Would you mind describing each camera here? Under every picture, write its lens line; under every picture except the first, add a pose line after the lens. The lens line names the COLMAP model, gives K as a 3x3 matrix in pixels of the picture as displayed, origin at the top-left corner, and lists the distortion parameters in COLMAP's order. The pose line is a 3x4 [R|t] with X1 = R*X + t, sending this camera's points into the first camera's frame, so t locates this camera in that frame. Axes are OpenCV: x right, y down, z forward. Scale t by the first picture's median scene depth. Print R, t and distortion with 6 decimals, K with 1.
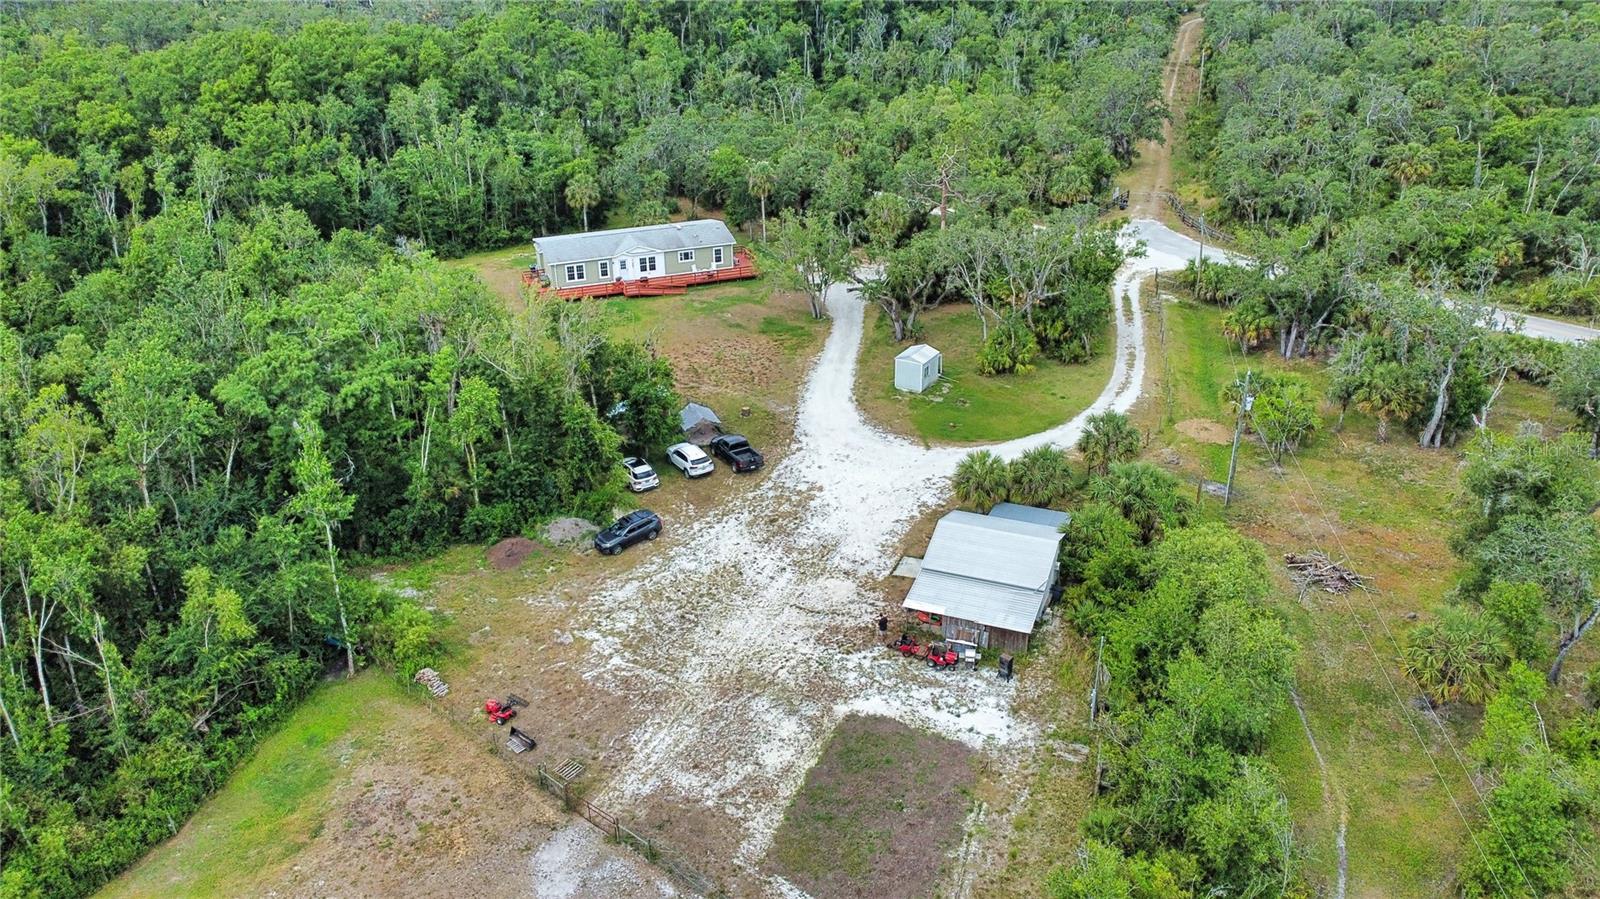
lens RADIAL K [[1212.4, 0, 801.5], [0, 1212.4, 451.5], [0, 0, 1]] dist [0.008211, 0.001618]
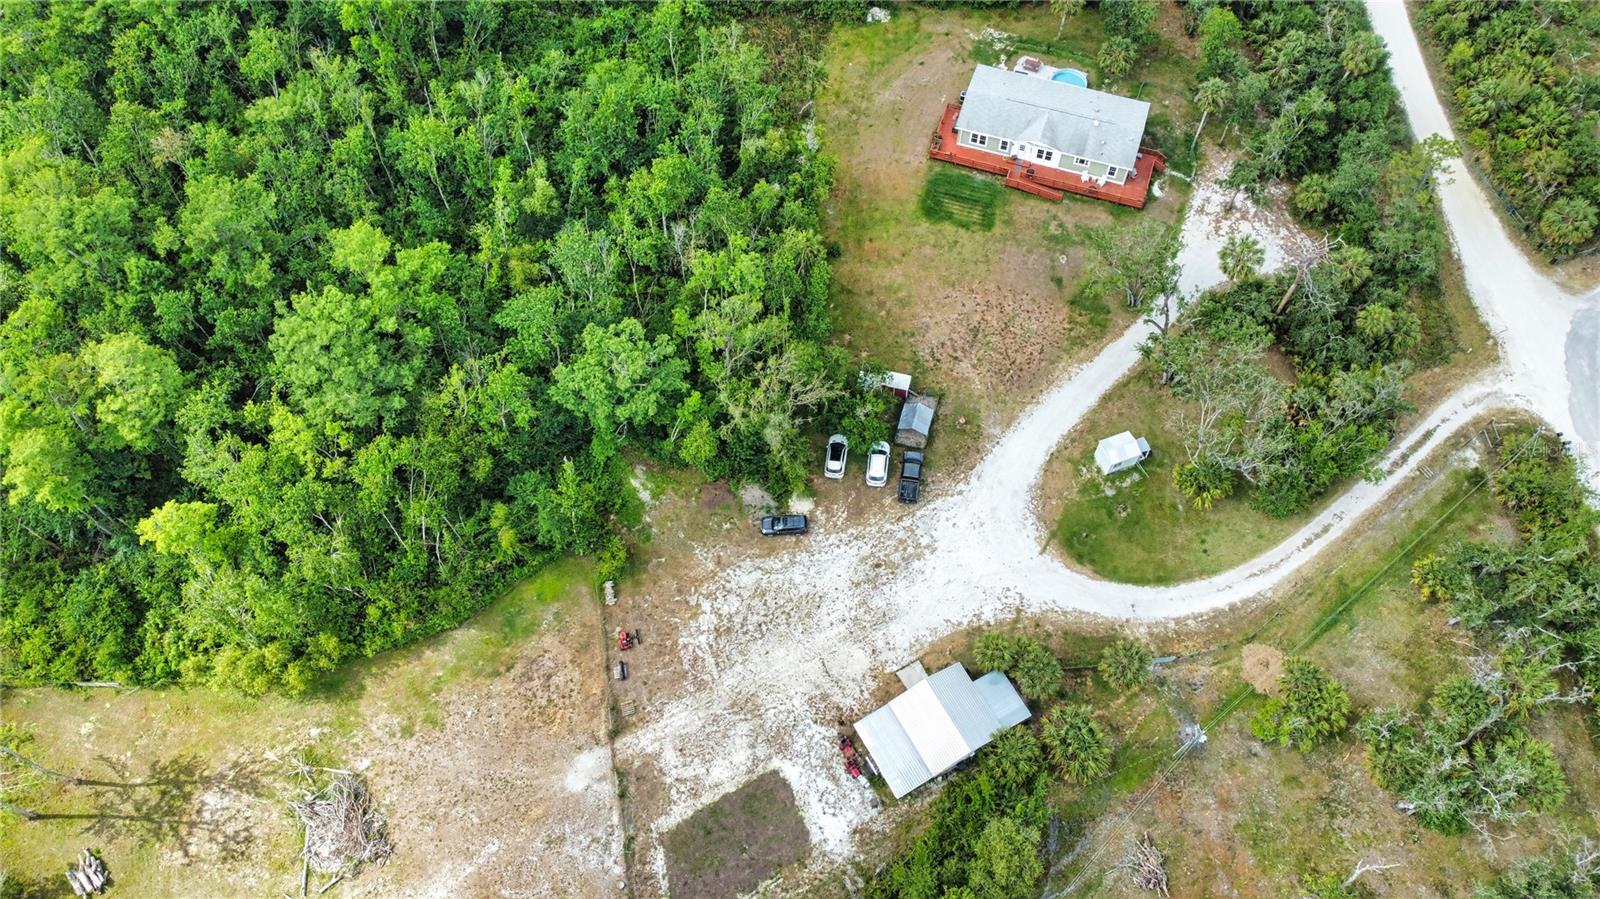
lens RADIAL K [[1212.4, 0, 800.4], [0, 1212.4, 448.1], [0, 0, 1]] dist [0.008211, 0.001618]
pose [[0.783248, 0.554465, -0.281232, 0.133423], [-0.265037, 0.706976, 0.655699, -0.553795], [0.562386, -0.439038, 0.700691, 0.015949]]
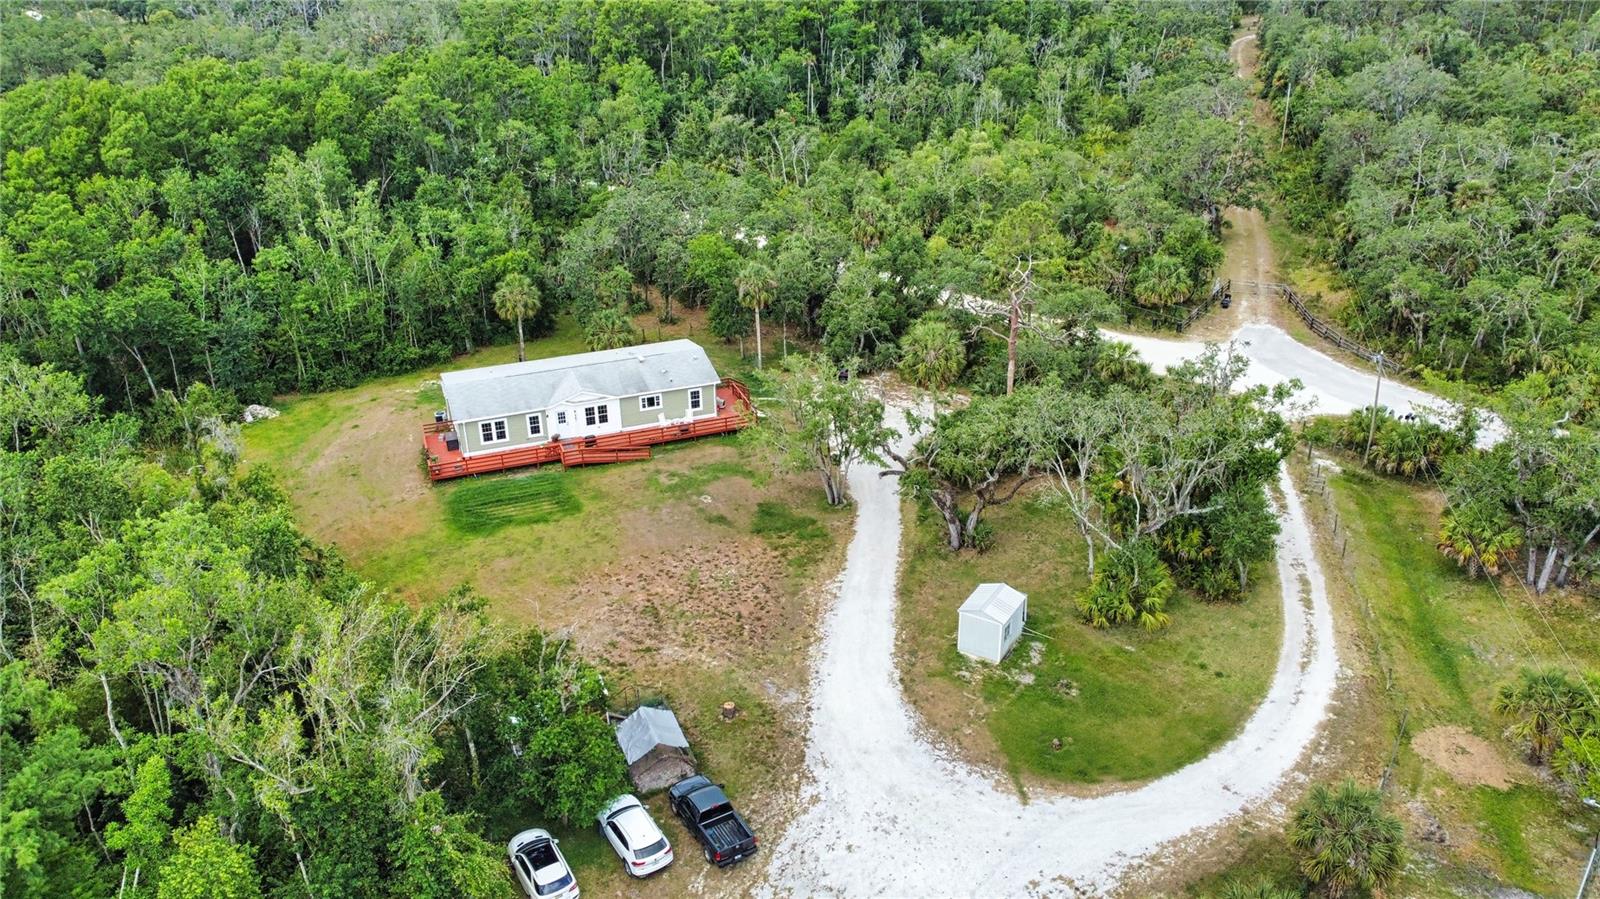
lens RADIAL K [[1212.4, 0, 802.3], [0, 1212.4, 449.8], [0, 0, 1]] dist [0.008211, 0.001618]
pose [[0.999994, -0.003020, 0.001748, -0.005761], [0.003026, 0.999990, -0.003373, -0.117981], [-0.001737, 0.003378, 0.999993, 0.254231]]
